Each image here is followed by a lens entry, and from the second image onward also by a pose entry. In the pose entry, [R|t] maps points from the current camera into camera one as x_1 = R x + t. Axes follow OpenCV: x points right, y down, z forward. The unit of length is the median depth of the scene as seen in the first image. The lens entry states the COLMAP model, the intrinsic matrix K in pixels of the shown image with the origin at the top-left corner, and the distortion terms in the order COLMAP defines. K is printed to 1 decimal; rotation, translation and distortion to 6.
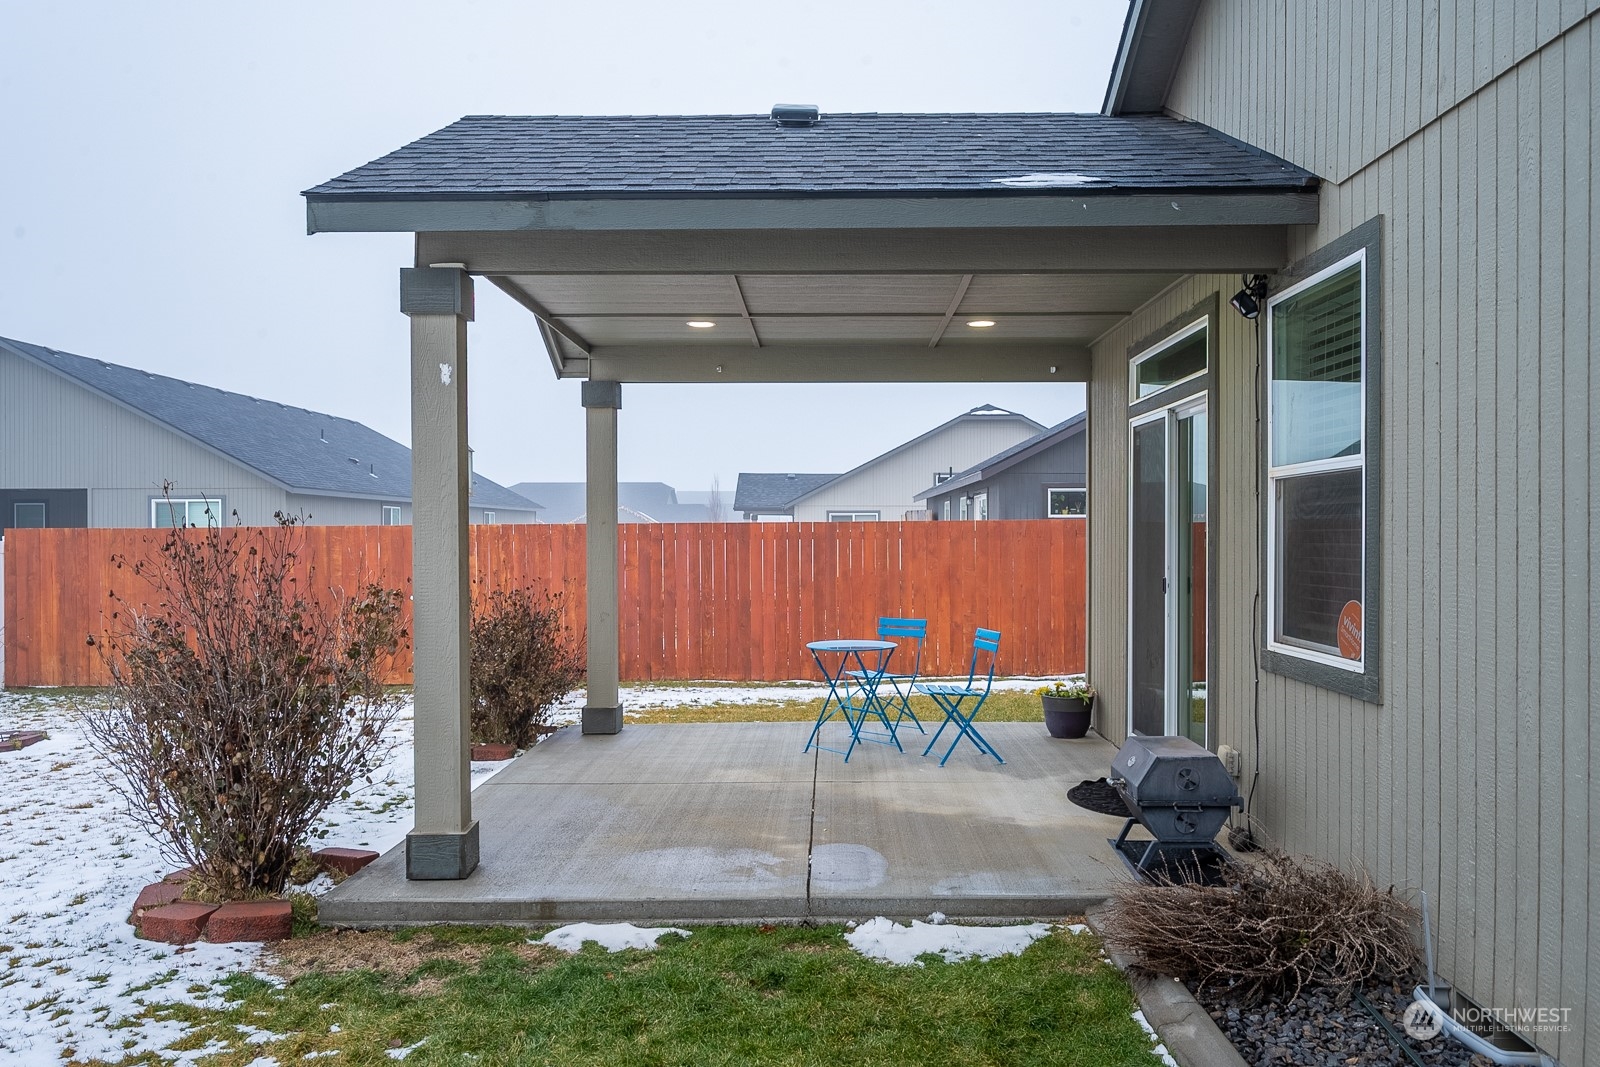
lens RADIAL K [[1161.7, 0, 805.3], [0, 1161.7, 539.1], [0, 0, 1]] dist [-0.000973, -0.000375]
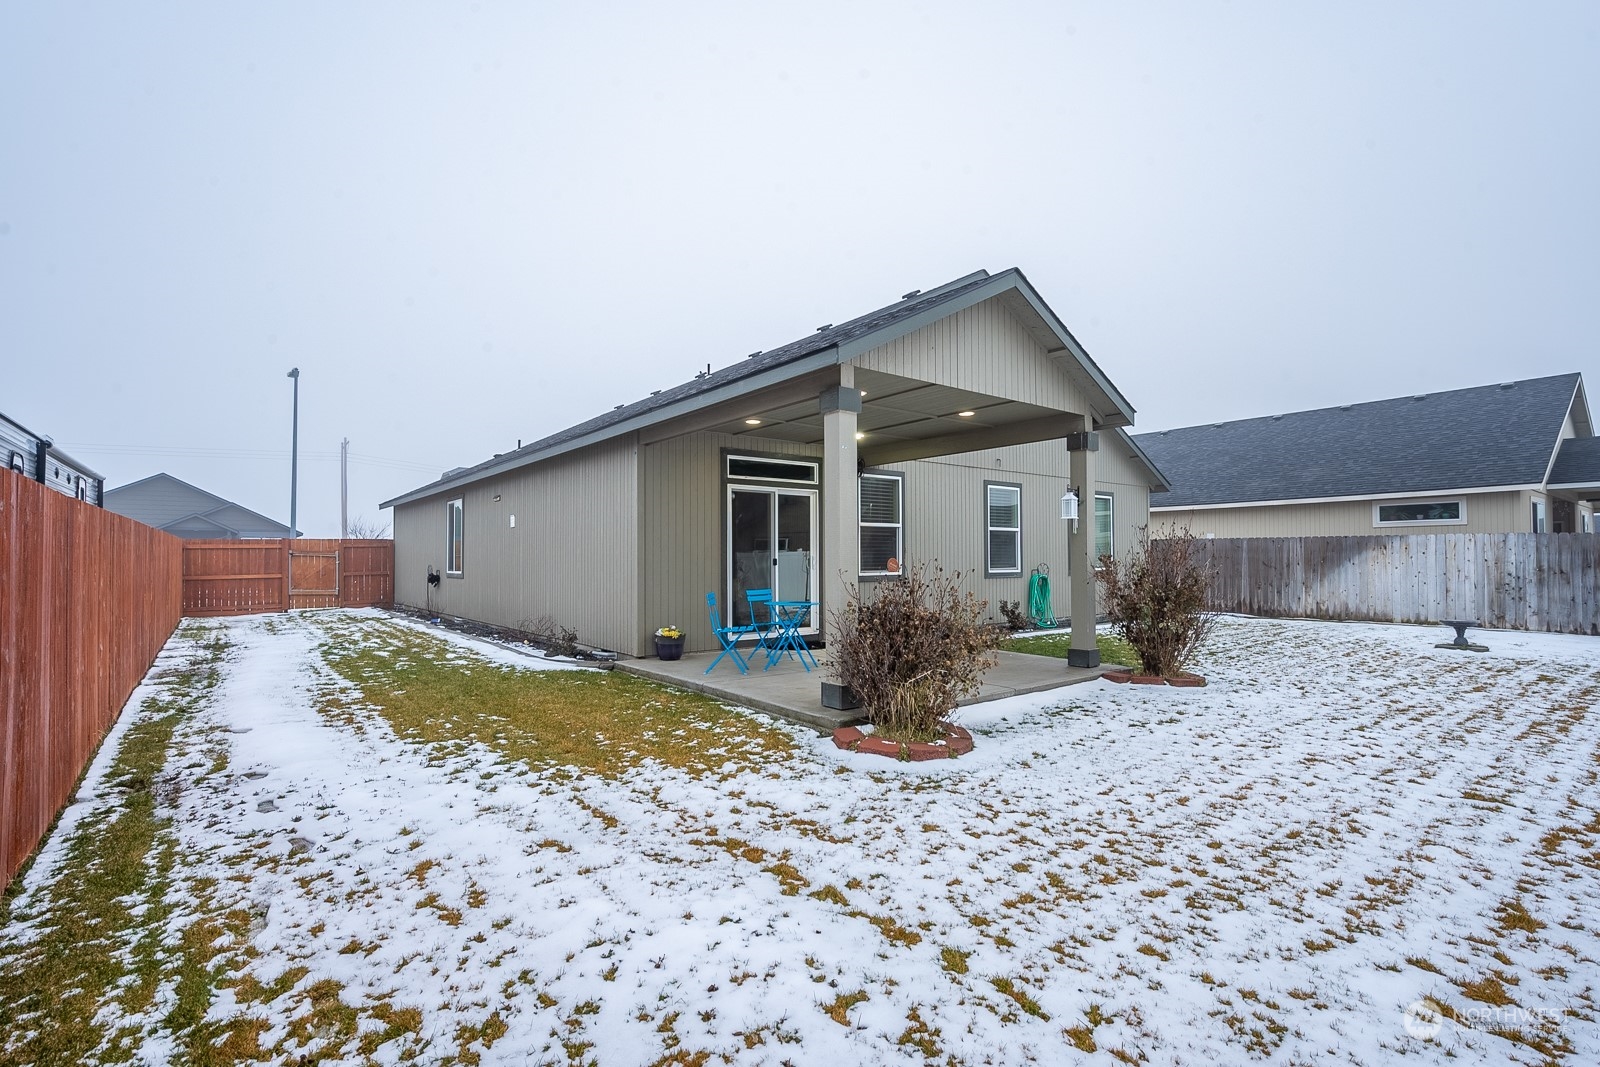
lens RADIAL K [[744.3, 0, 802.1], [0, 744.3, 550.3], [0, 0, 1]] dist [-0.003183, 0.000125]
pose [[-0.633854, 0.012967, 0.773344, -1.148082], [0.008110, 0.999916, -0.010119, 0.040254], [-0.773411, -0.000142, -0.633905, 2.425842]]
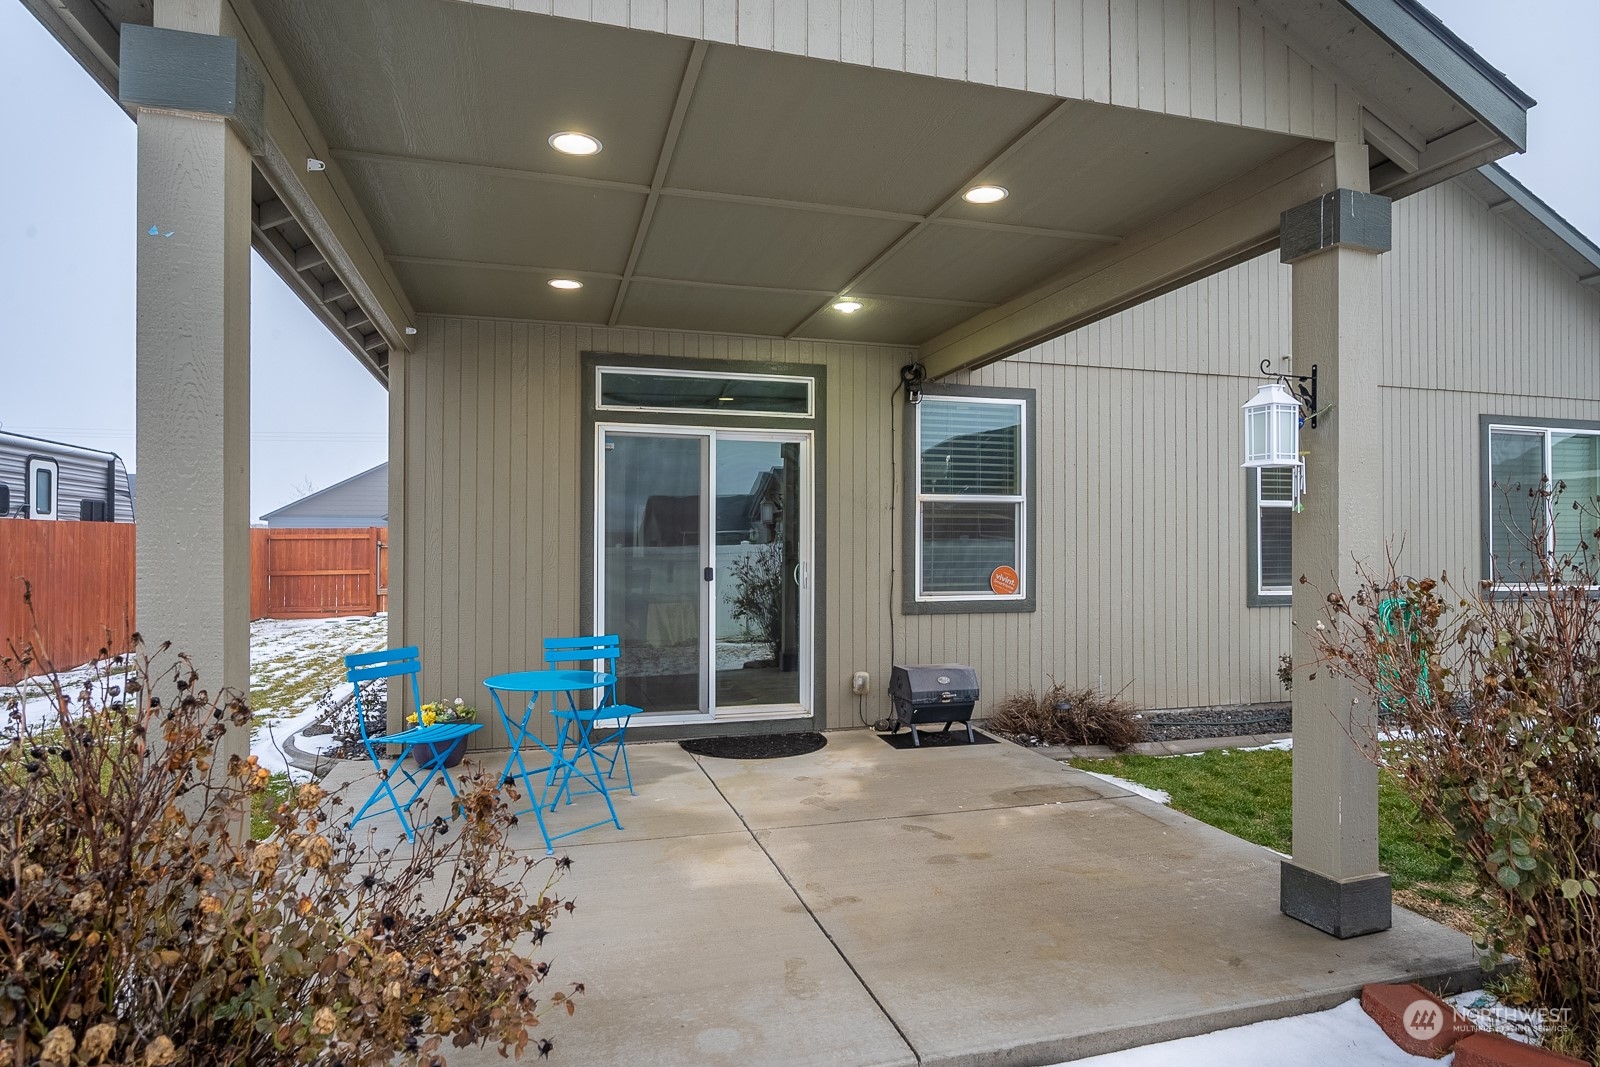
lens RADIAL K [[914.2, 0, 805.7], [0, 914.2, 538.8], [0, 0, 1]] dist [-0.002746, -0.000763]
pose [[-0.298611, 0.011447, 0.954306, -0.794928], [0.003838, 0.999934, -0.010793, 0.017533], [-0.954367, 0.000440, -0.298635, 1.493099]]
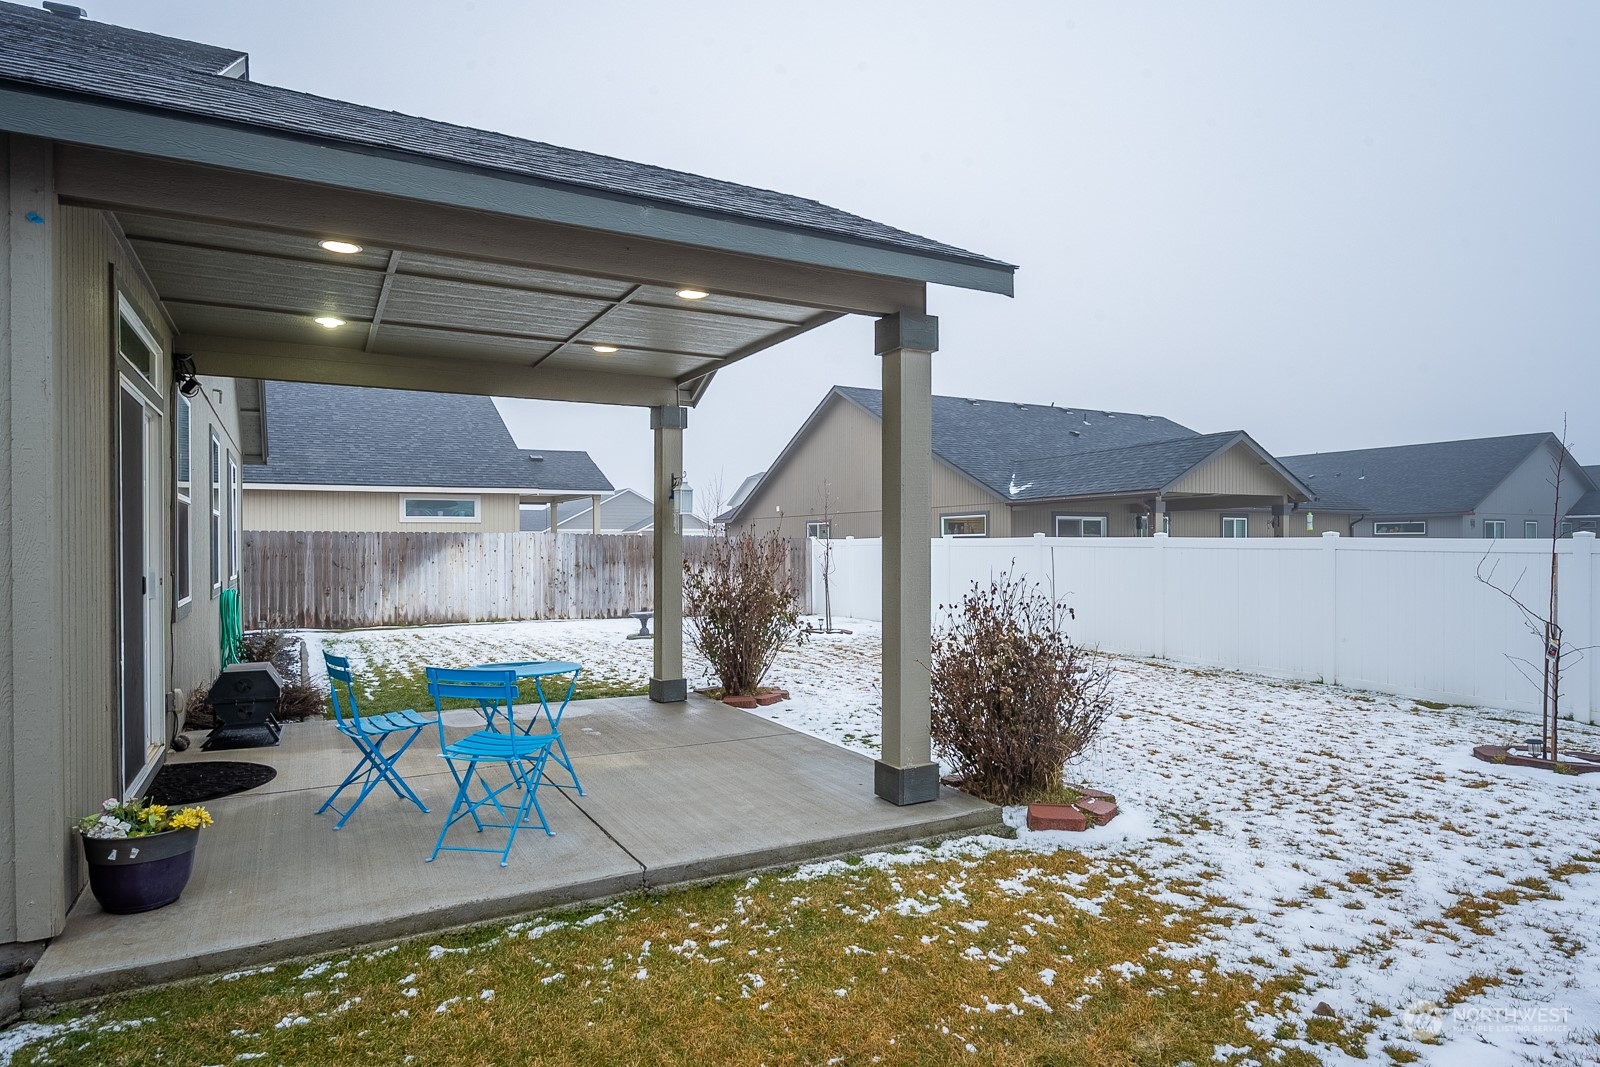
lens RADIAL K [[905.4, 0, 800.0], [0, 905.4, 533.5], [0, 0, 1]] dist [-0.003704, -0.000419]
pose [[-0.864464, -0.001525, -0.502692, 0.274482], [0.003273, 0.999957, -0.008661, 0.008174], [0.502683, -0.009133, -0.864422, 2.393506]]
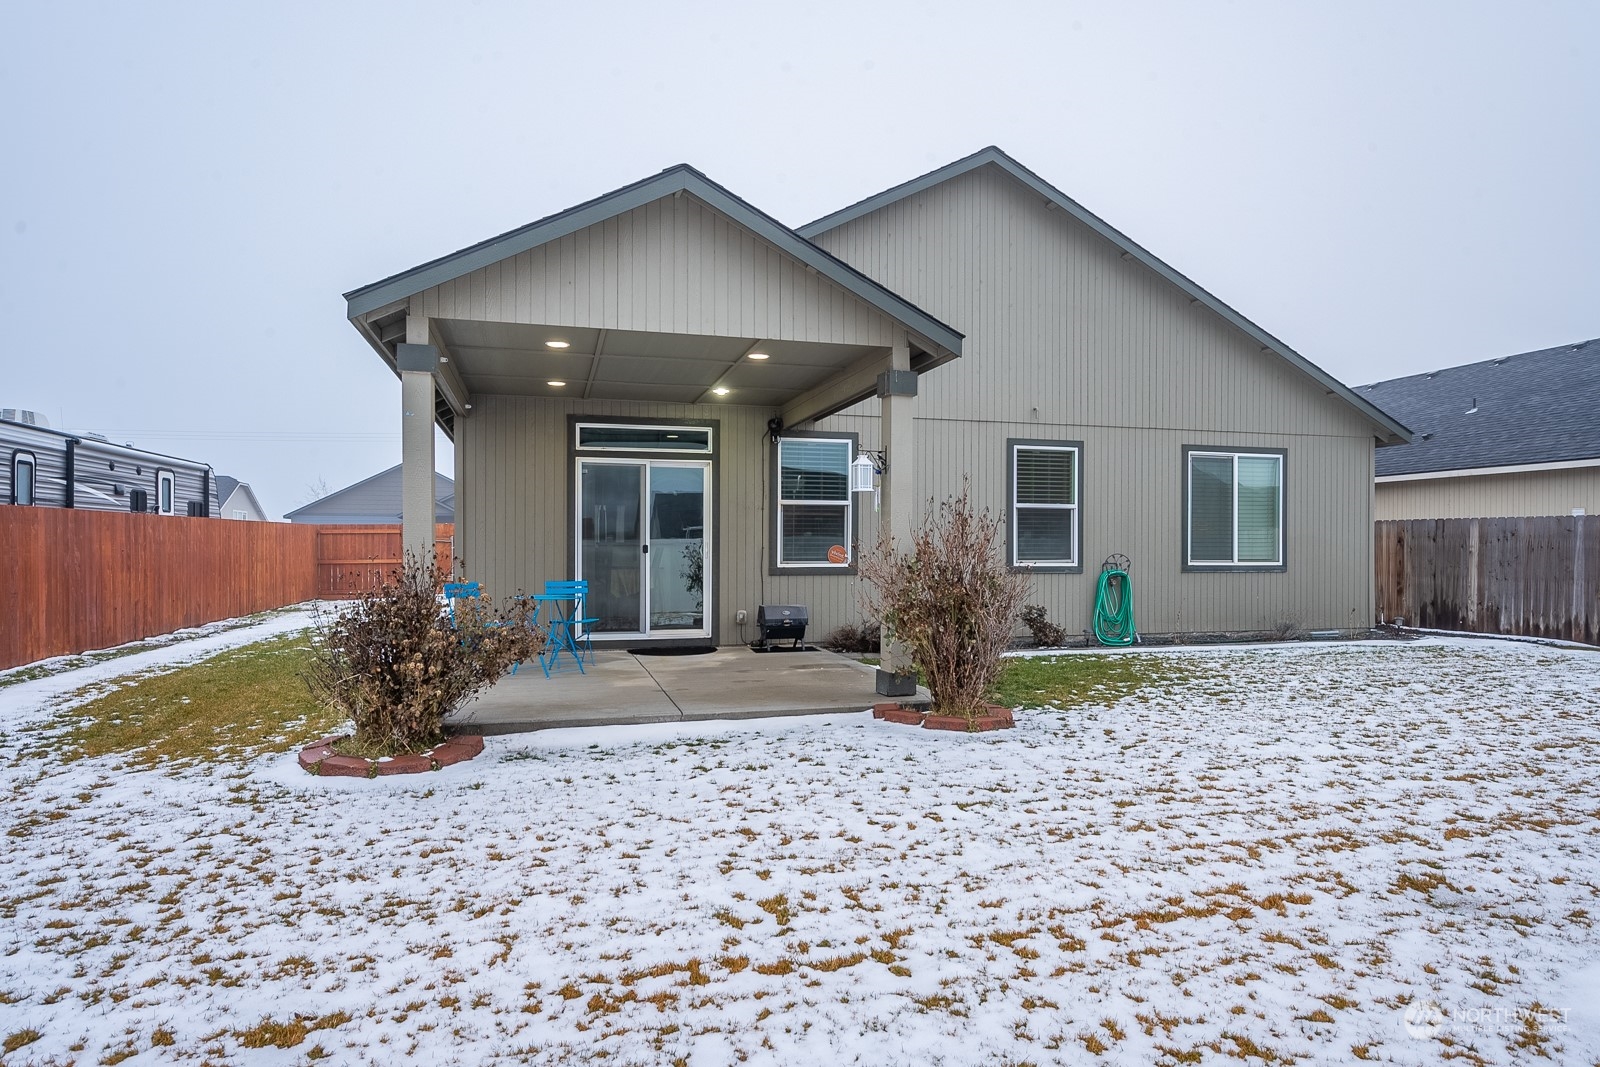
lens RADIAL K [[935.9, 0, 804.3], [0, 935.9, 556.4], [0, 0, 1]] dist [-0.002646, -0.000094]
pose [[-0.286928, -0.007396, 0.957924, -1.641492], [0.002792, 0.999959, 0.008557, 0.050190], [-0.957948, 0.005130, -0.286896, 1.506978]]
